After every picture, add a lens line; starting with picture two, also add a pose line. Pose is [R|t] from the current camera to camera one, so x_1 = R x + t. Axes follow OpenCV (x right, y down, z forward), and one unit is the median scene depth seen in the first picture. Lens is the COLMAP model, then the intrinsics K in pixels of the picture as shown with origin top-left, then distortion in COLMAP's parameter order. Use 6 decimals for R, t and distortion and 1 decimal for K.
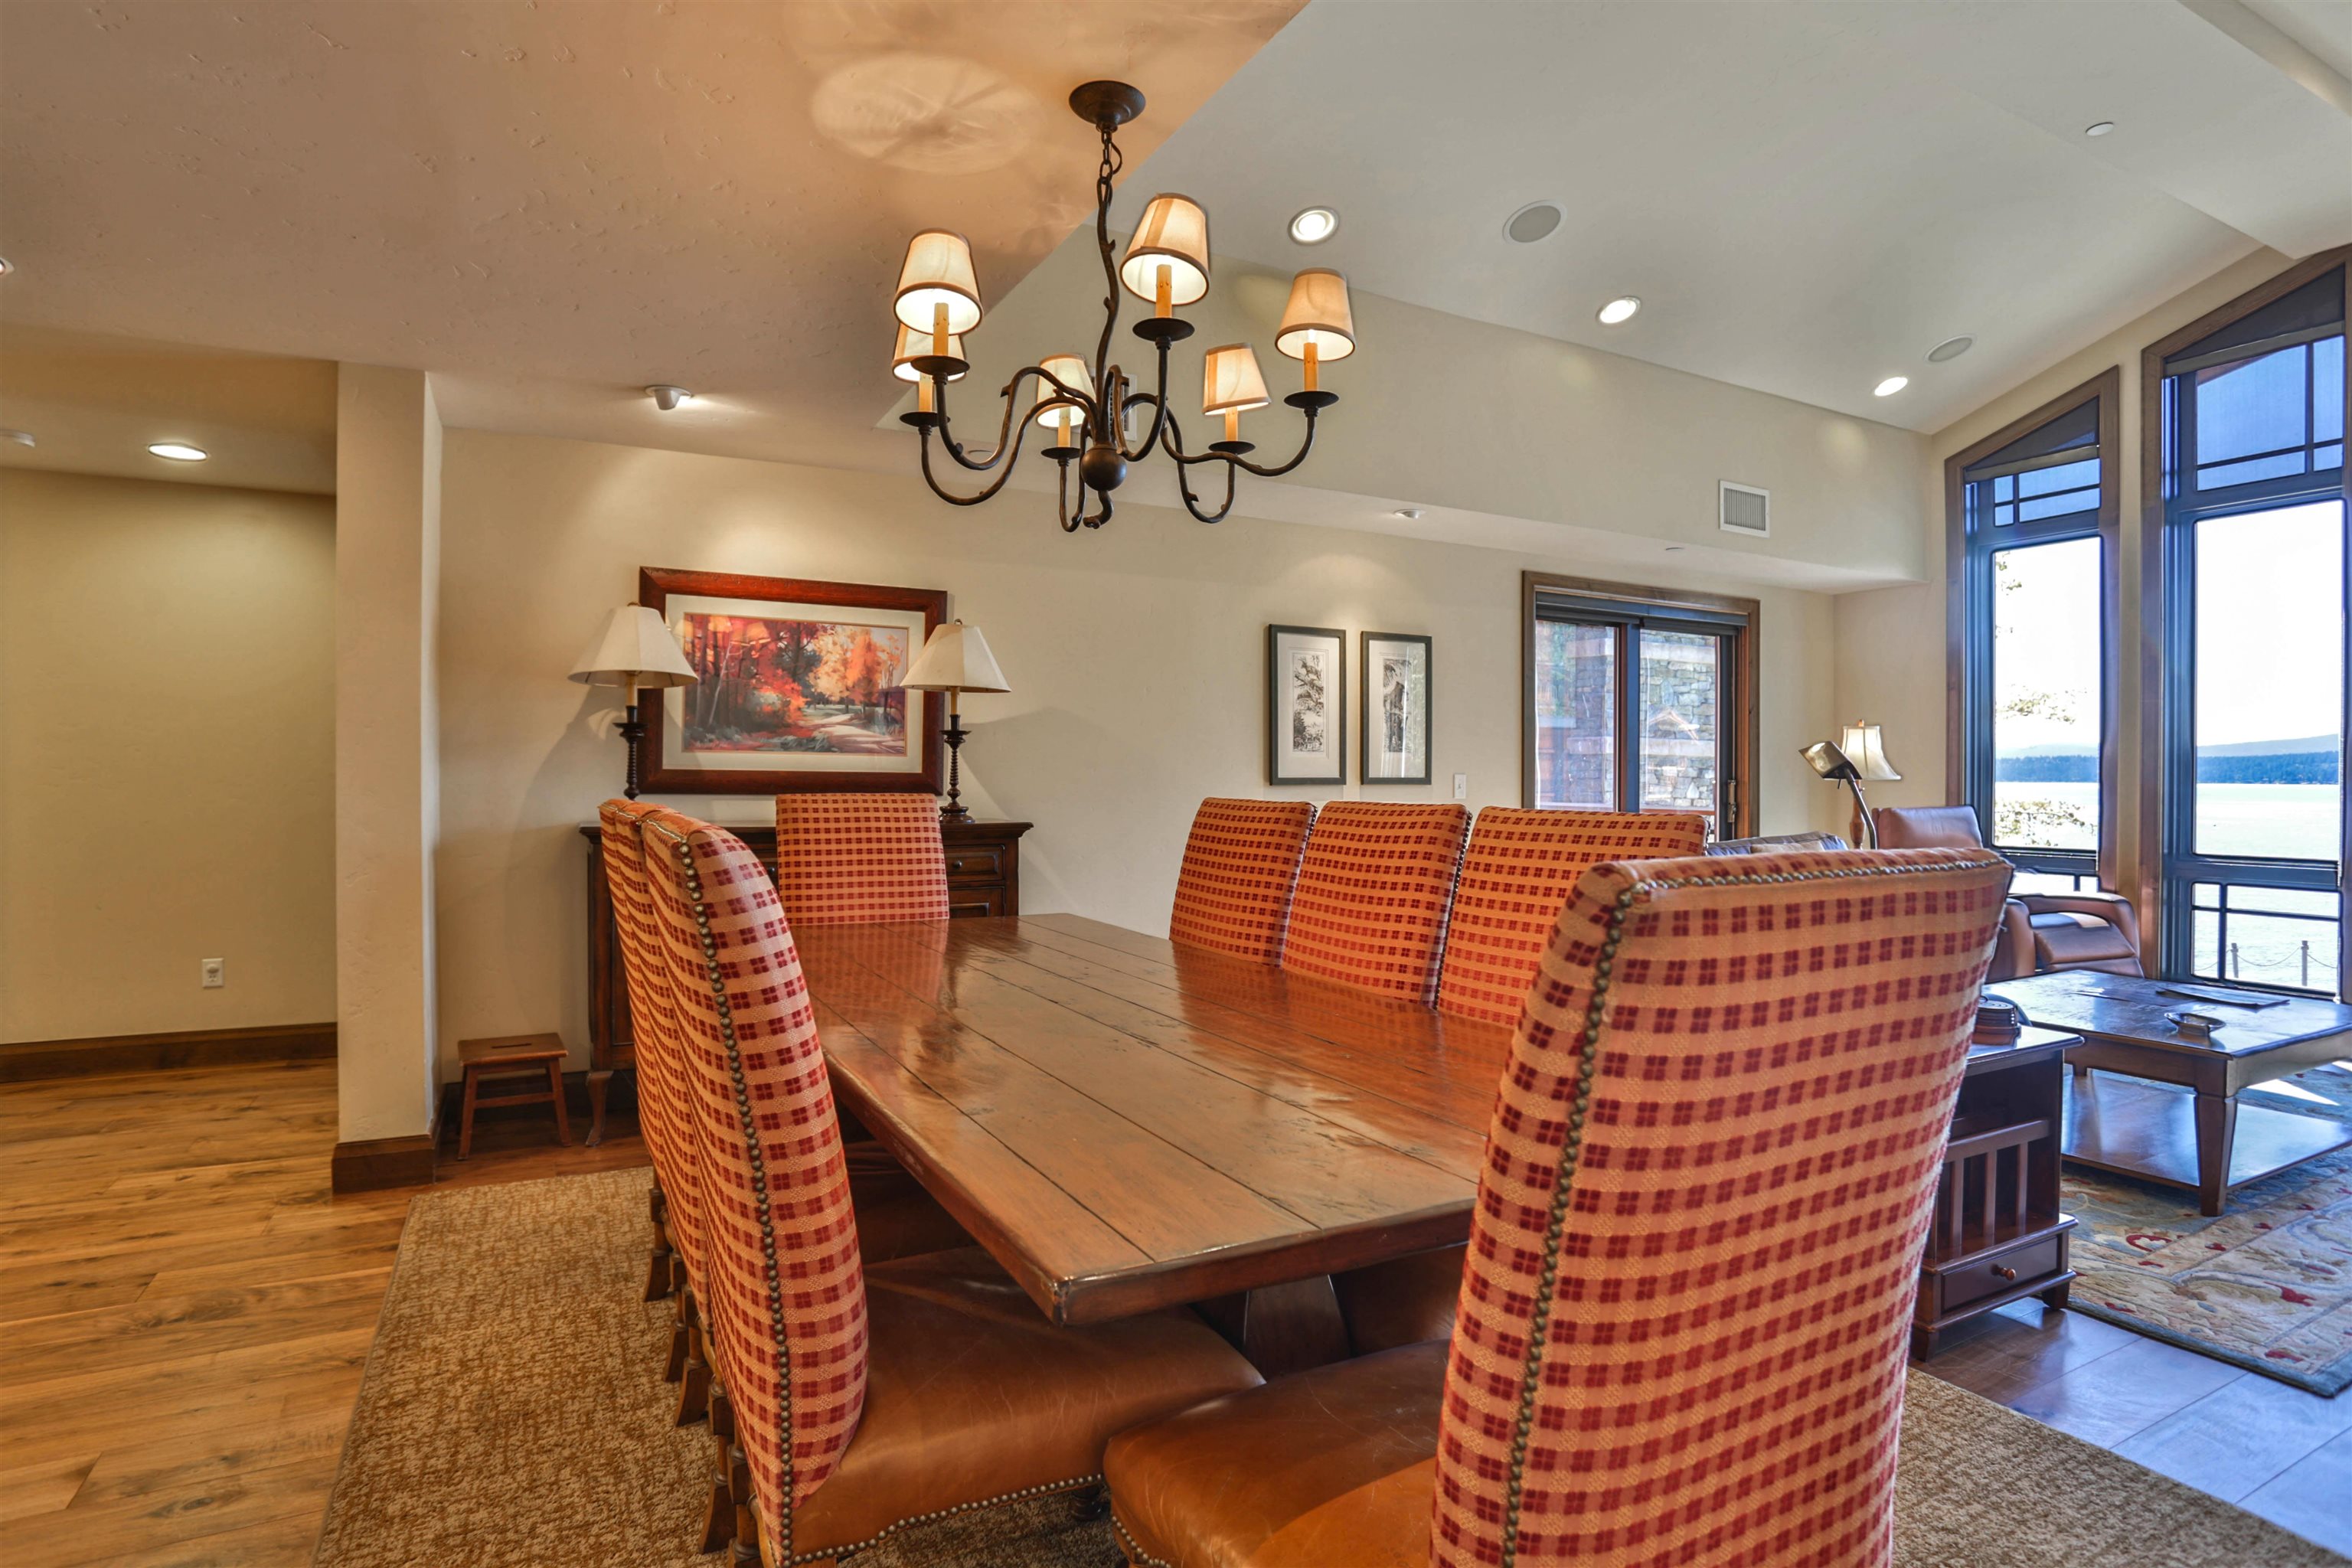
lens RADIAL K [[1203.8, 0, 1163.9], [0, 1203.8, 787.4], [0, 0, 1]] dist [-0.071558, 0.028511]
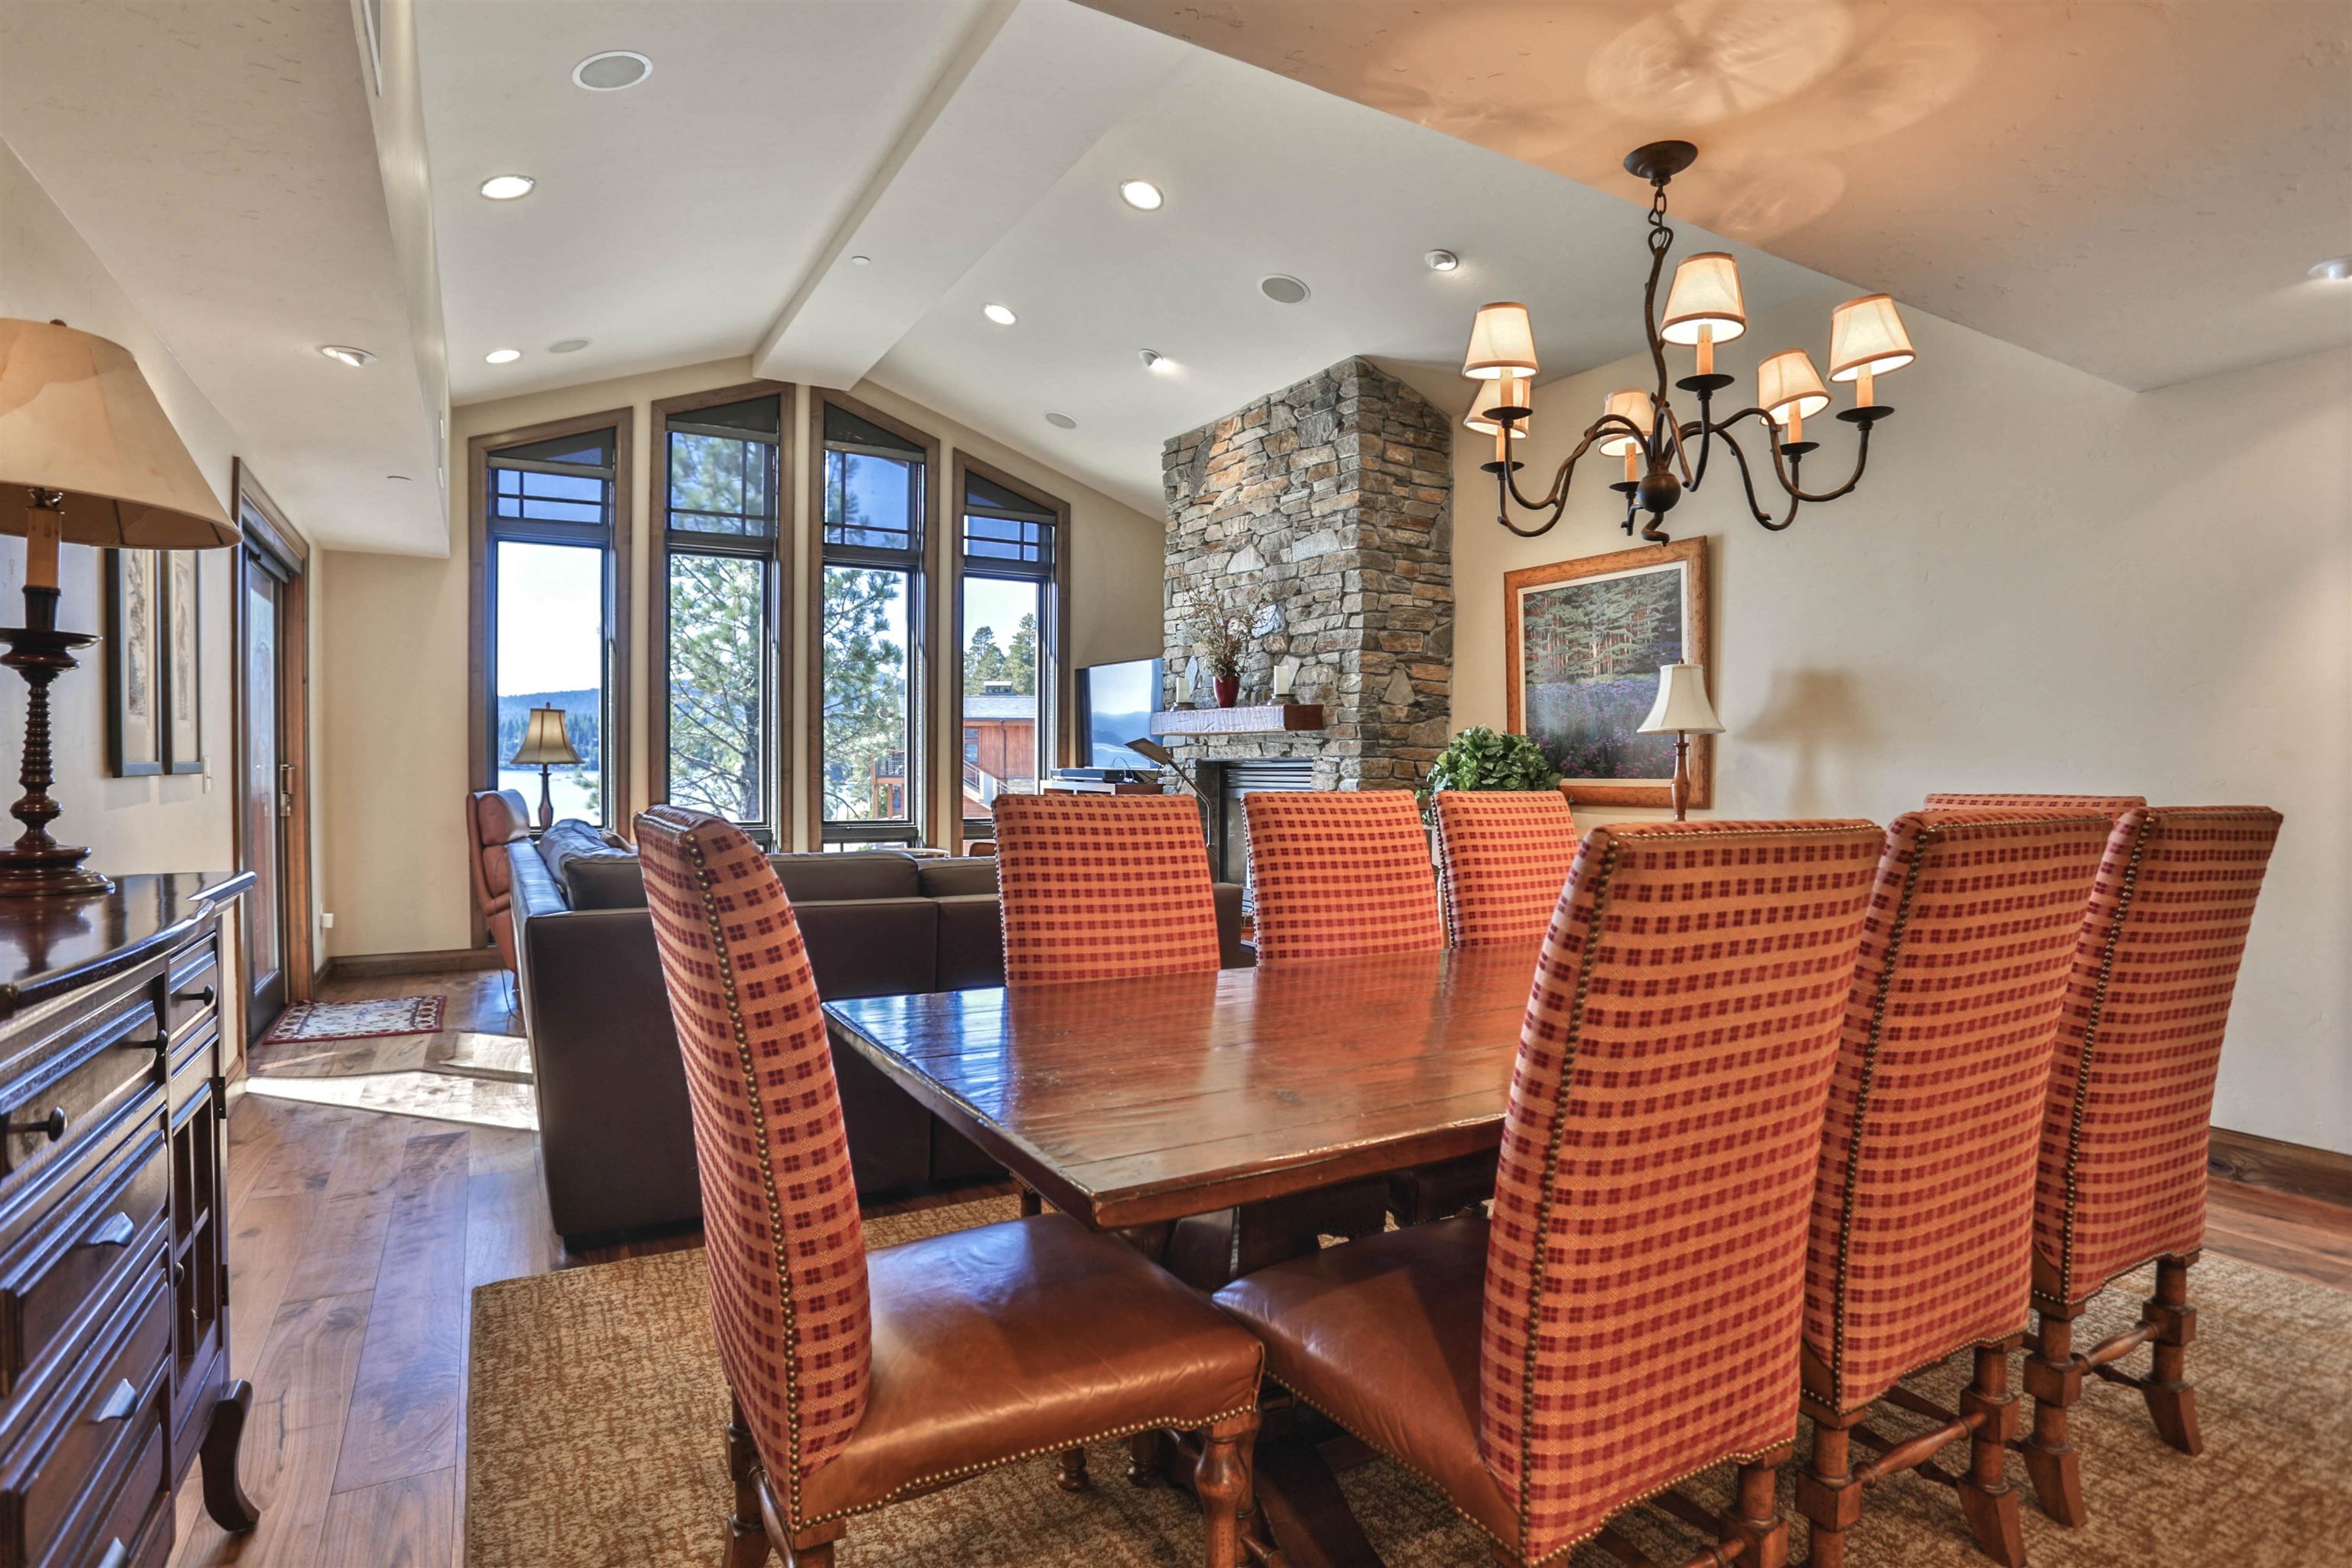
lens RADIAL K [[1203.8, 0, 1163.9], [0, 1203.8, 787.4], [0, 0, 1]] dist [-0.071558, 0.028511]
pose [[-0.032911, -0.021264, 0.999232, -0.389626], [0.004097, 0.999762, 0.021410, -0.005982], [-0.999450, 0.004799, -0.032816, 0.513191]]
